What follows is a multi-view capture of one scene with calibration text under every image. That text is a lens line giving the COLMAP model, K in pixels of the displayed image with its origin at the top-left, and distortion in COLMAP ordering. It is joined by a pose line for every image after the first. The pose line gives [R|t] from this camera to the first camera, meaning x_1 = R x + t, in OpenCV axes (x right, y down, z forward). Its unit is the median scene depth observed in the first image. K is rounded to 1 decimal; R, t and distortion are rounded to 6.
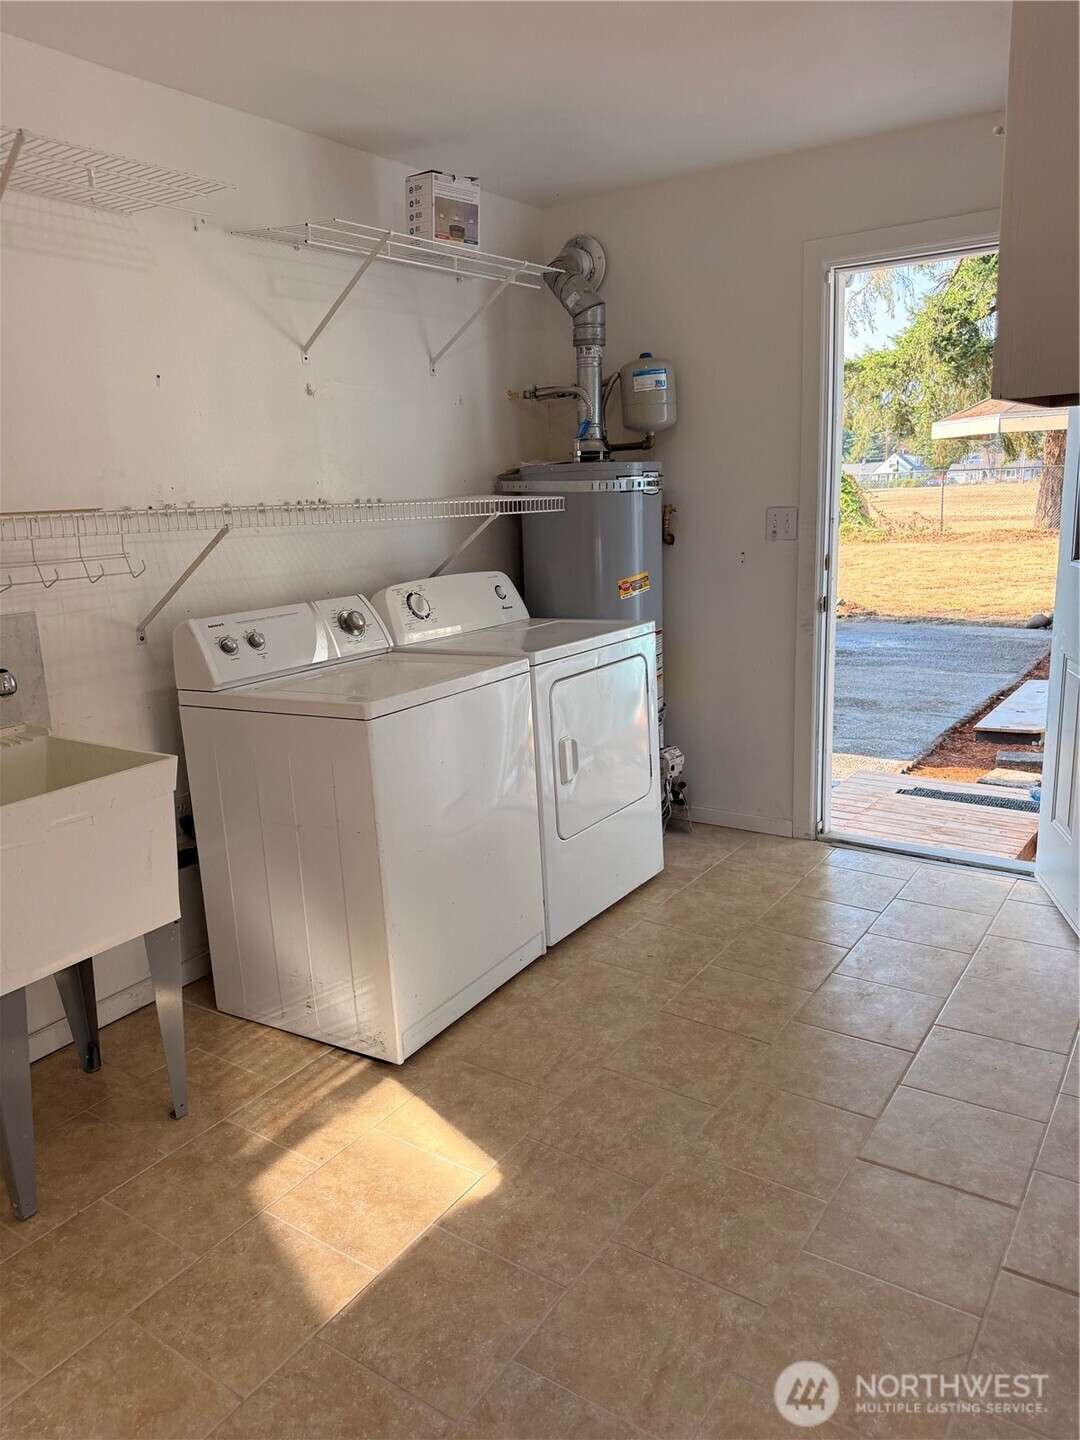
lens RADIAL K [[1024.0, 0, 539.5], [0, 1024.0, 720.7], [0, 0, 1]] dist [0.046070, -0.047854]
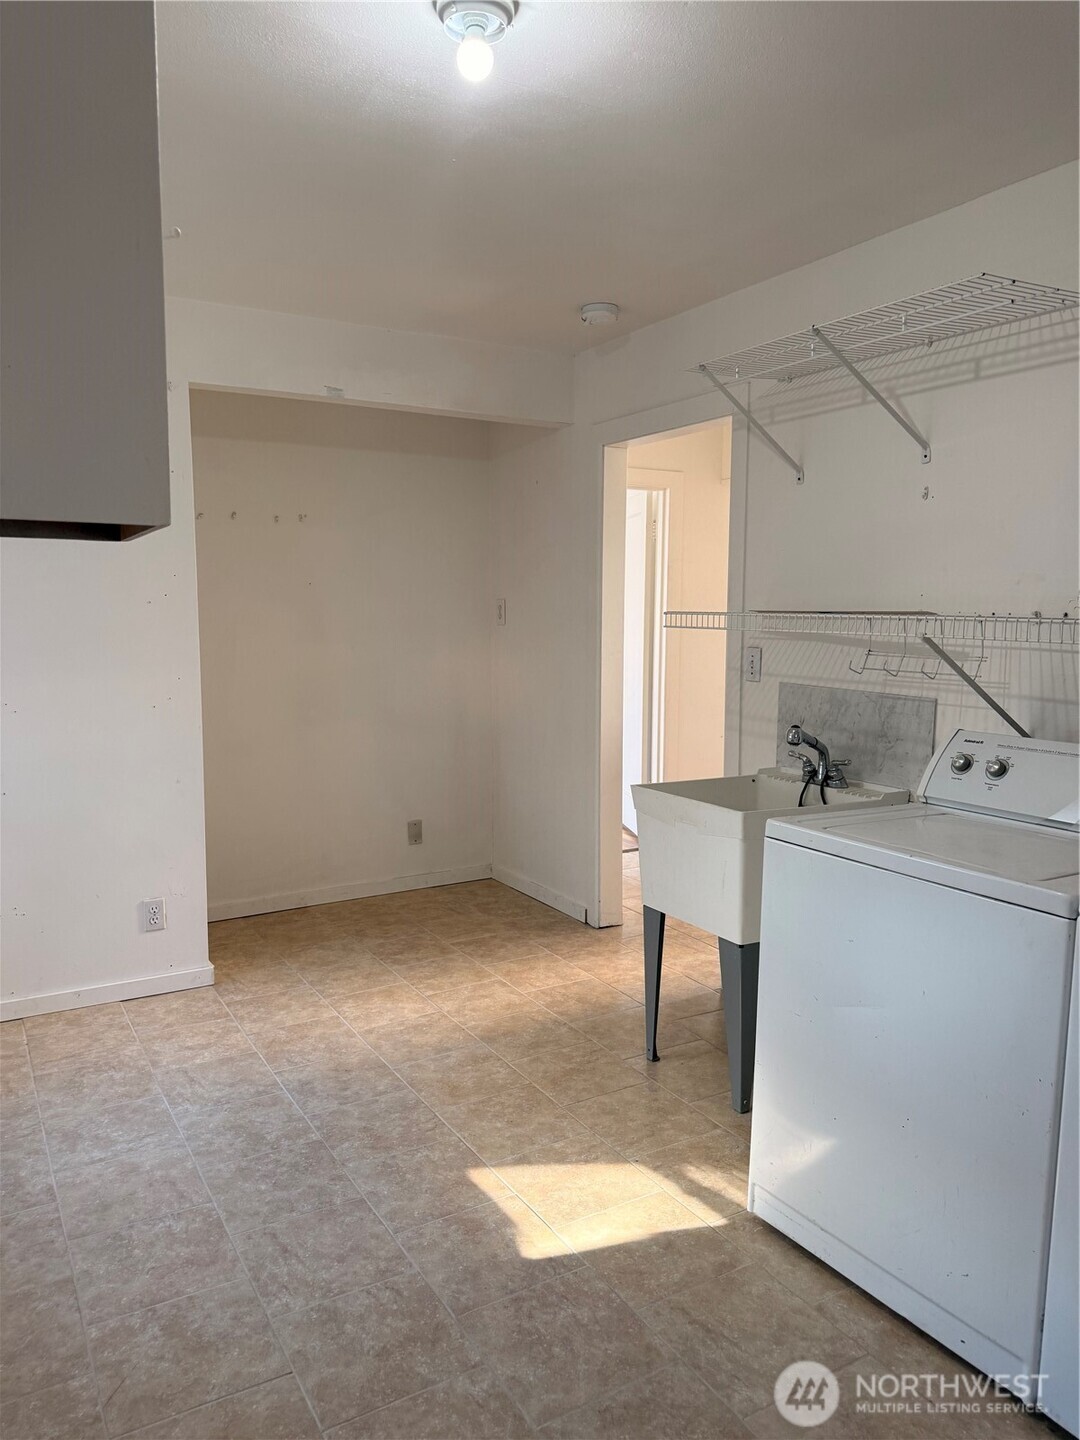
lens RADIAL K [[1024.0, 0, 537.3], [0, 1024.0, 723.0], [0, 0, 1]] dist [0.046070, -0.047854]
pose [[-0.430721, 0.135388, -0.892272, 0.895353], [-0.187568, 0.953665, 0.235247, -0.334047], [0.882778, 0.268687, -0.385369, 1.337529]]
